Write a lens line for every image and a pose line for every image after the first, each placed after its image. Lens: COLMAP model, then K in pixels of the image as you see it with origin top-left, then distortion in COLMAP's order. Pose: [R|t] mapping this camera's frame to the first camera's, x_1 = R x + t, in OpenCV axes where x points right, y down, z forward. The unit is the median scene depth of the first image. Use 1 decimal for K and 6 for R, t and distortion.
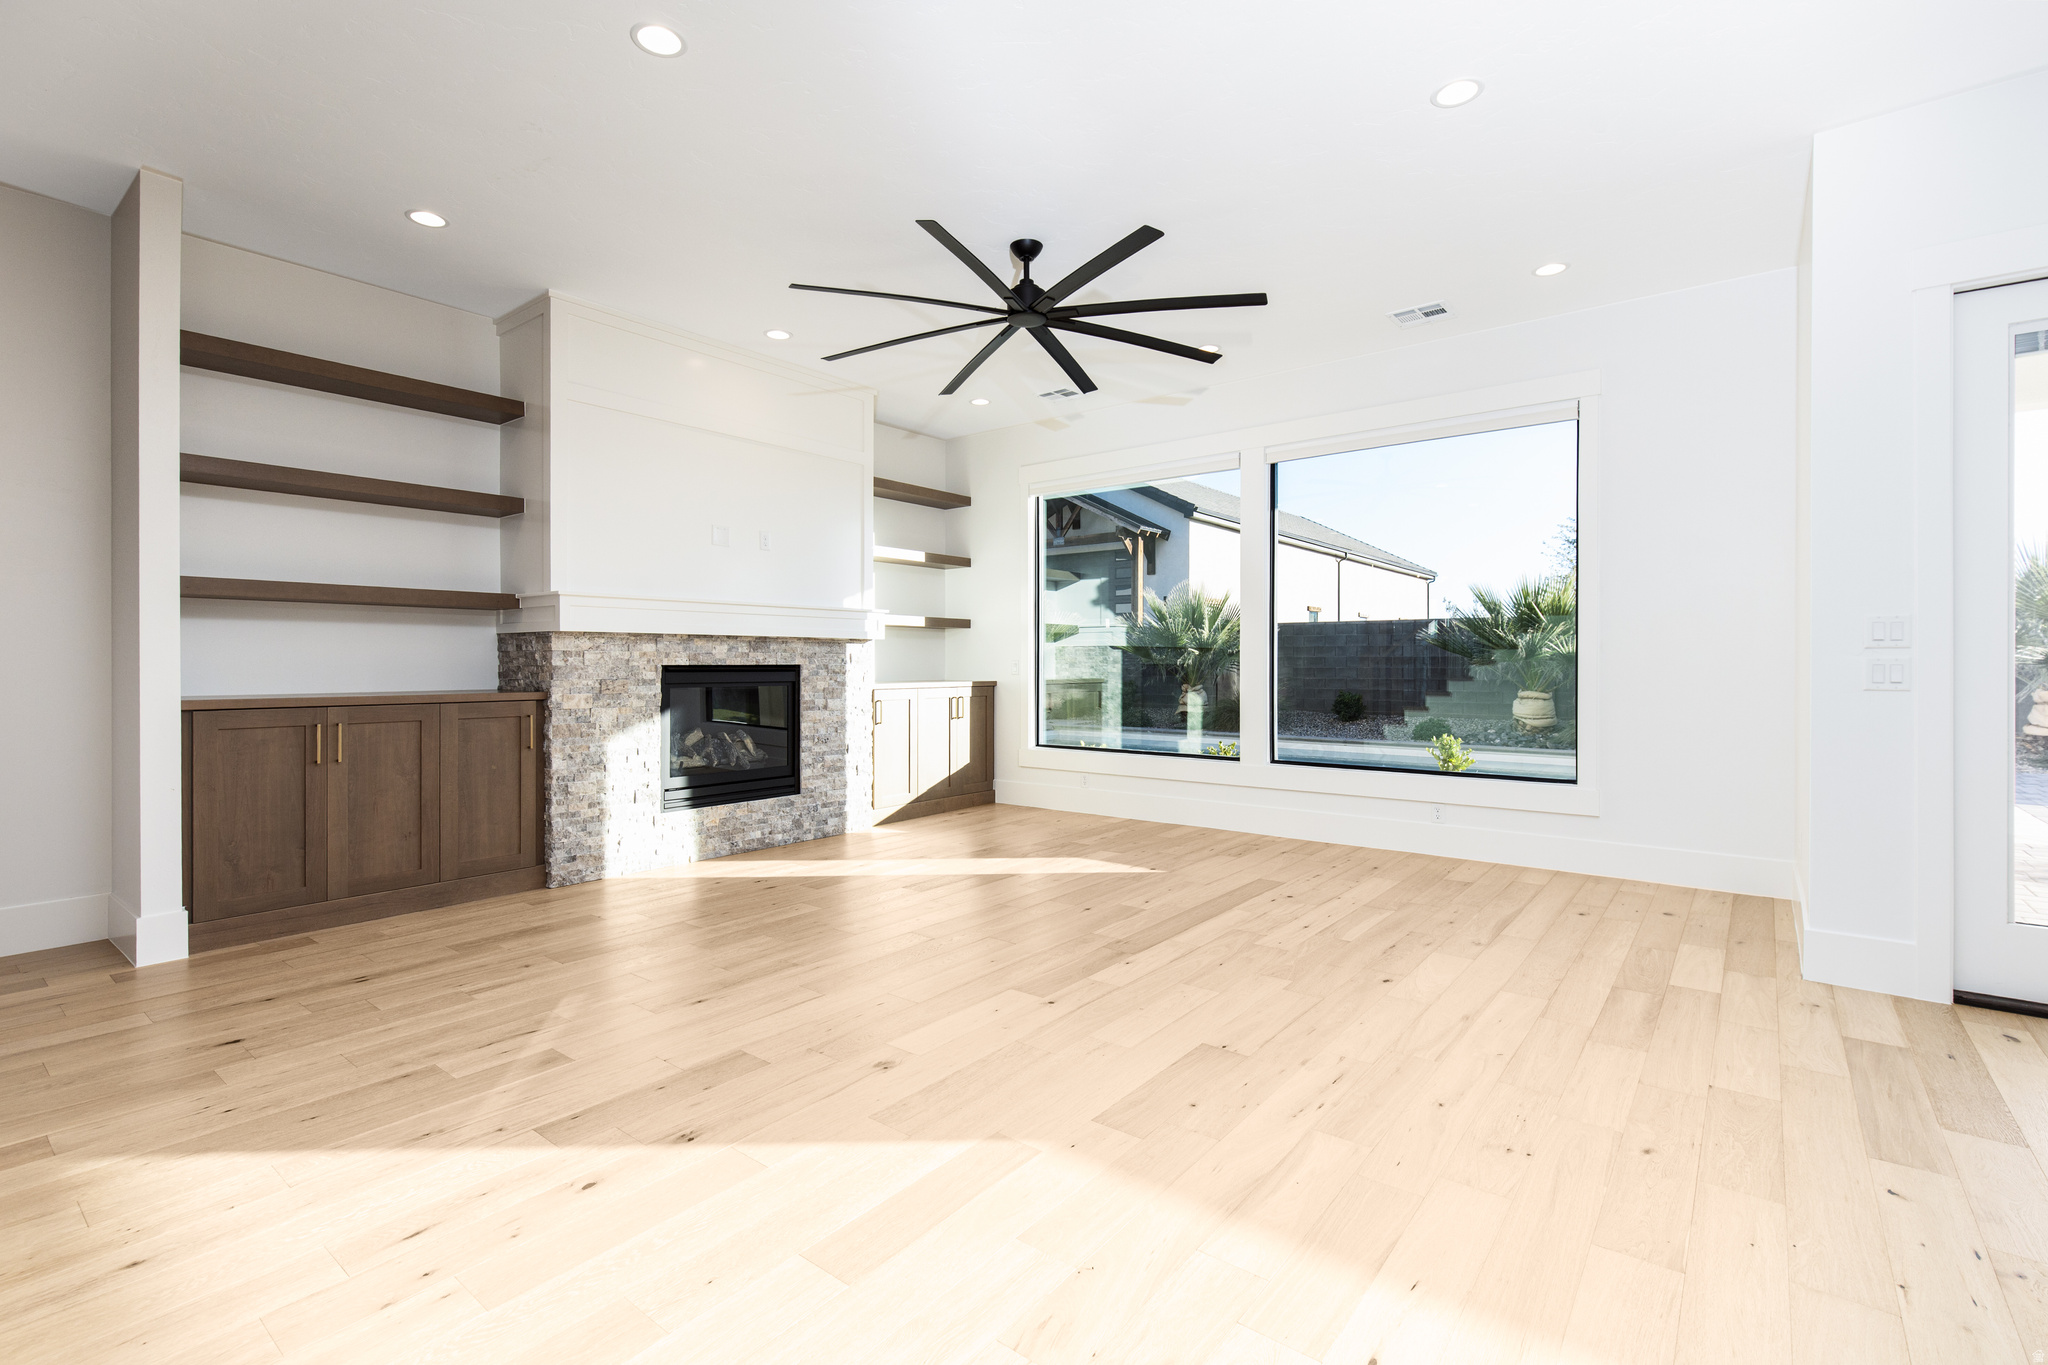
lens RADIAL K [[925.1, 0, 1019.0], [0, 925.1, 663.9], [0, 0, 1]] dist [0.013599, -0.003029]
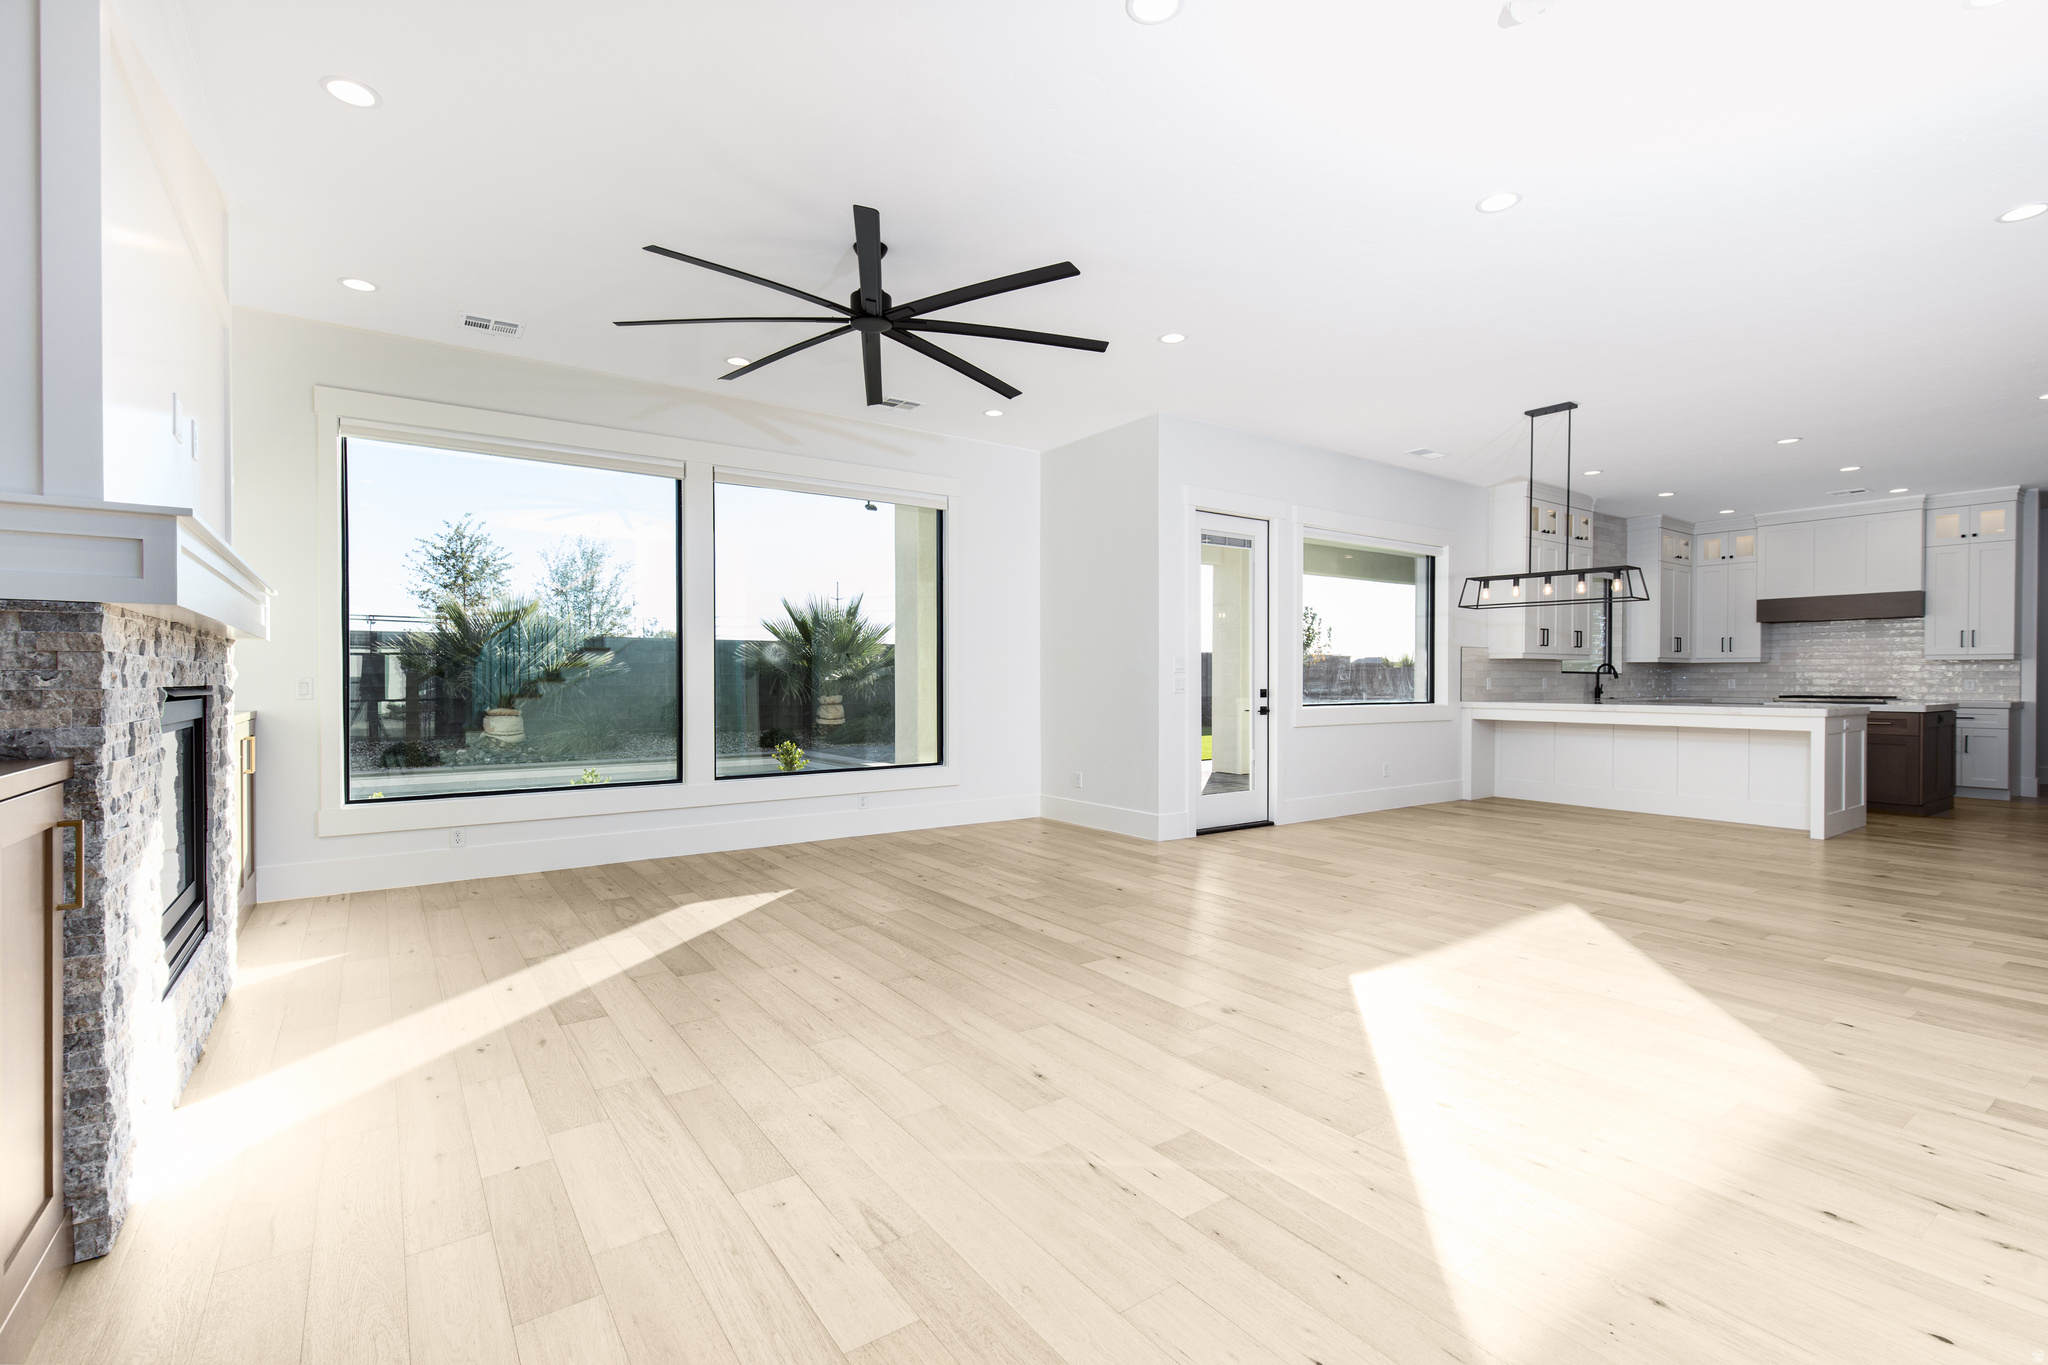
lens RADIAL K [[925.1, 0, 1036.1], [0, 925.1, 687.5], [0, 0, 1]] dist [0.013599, -0.003029]
pose [[0.252185, -0.013958, 0.967578, -1.806861], [0.004735, 0.999902, 0.013191, -0.020256], [-0.967667, 0.001255, 0.252226, 1.204594]]
